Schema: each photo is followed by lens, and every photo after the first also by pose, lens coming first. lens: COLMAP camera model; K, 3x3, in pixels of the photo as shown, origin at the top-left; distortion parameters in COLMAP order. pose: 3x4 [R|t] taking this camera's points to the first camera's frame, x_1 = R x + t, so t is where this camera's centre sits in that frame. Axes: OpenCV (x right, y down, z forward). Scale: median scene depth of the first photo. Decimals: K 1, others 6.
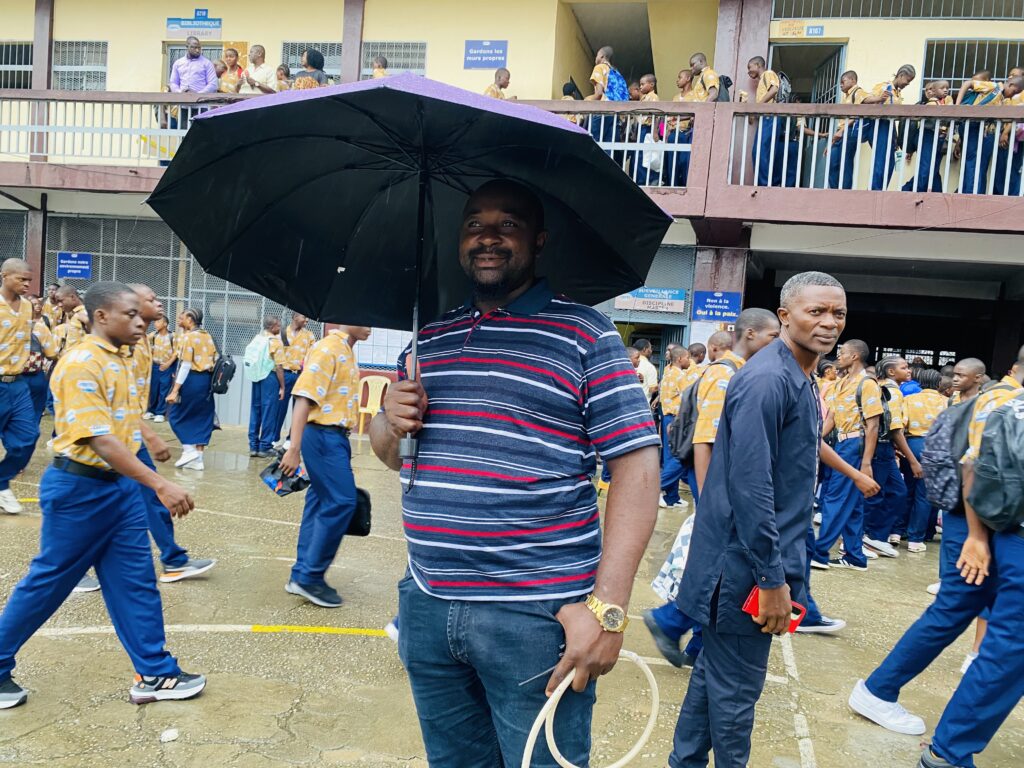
lens RADIAL K [[759.2, 0, 516.5], [0, 759.2, 364.5], [0, 0, 1]] dist [0.011164, -0.000757]
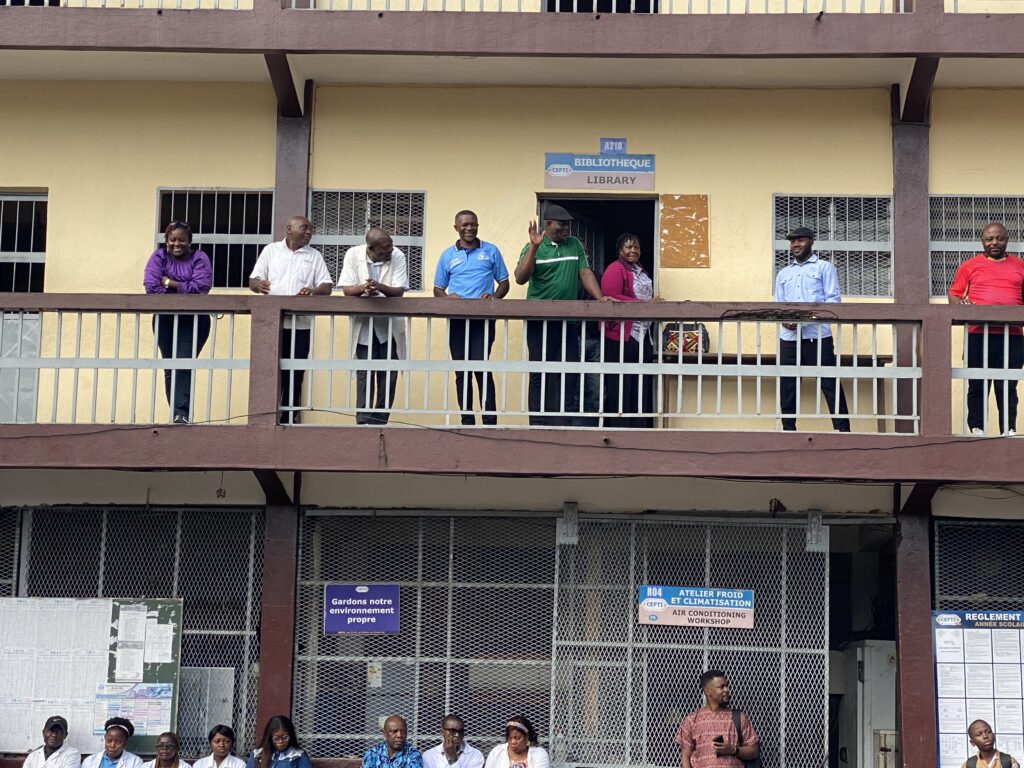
lens RADIAL K [[2190.3, 0, 515.3], [0, 2190.3, 390.9], [0, 0, 1]] dist [0.118466, 0.000000]
pose [[0.986109, -0.024139, 0.164336, -0.730619], [0.058965, 0.975817, -0.210488, 0.044450], [-0.155280, 0.217254, 0.963685, -0.476687]]
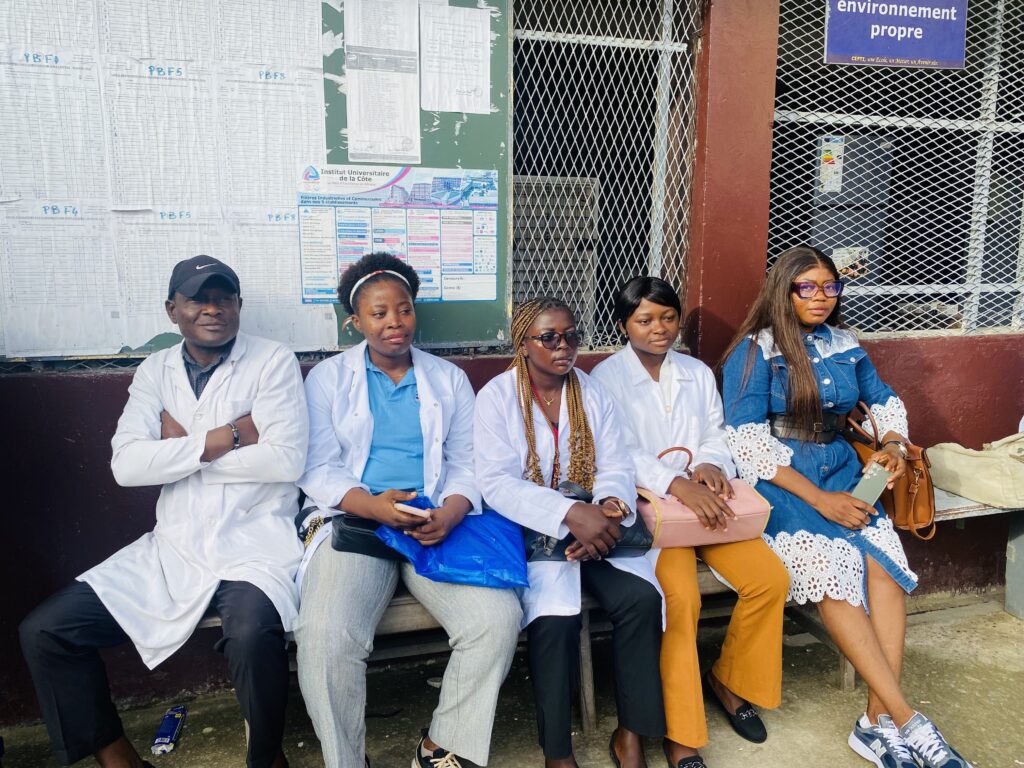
lens RADIAL K [[759.2, 0, 511.6], [0, 759.2, 386.3], [0, 0, 1]] dist [0.011164, -0.000757]
pose [[0.890625, -0.139443, 0.432832, -0.811929], [0.091044, 0.987231, 0.130712, -0.058920], [-0.445532, -0.077009, 0.891948, 0.855622]]
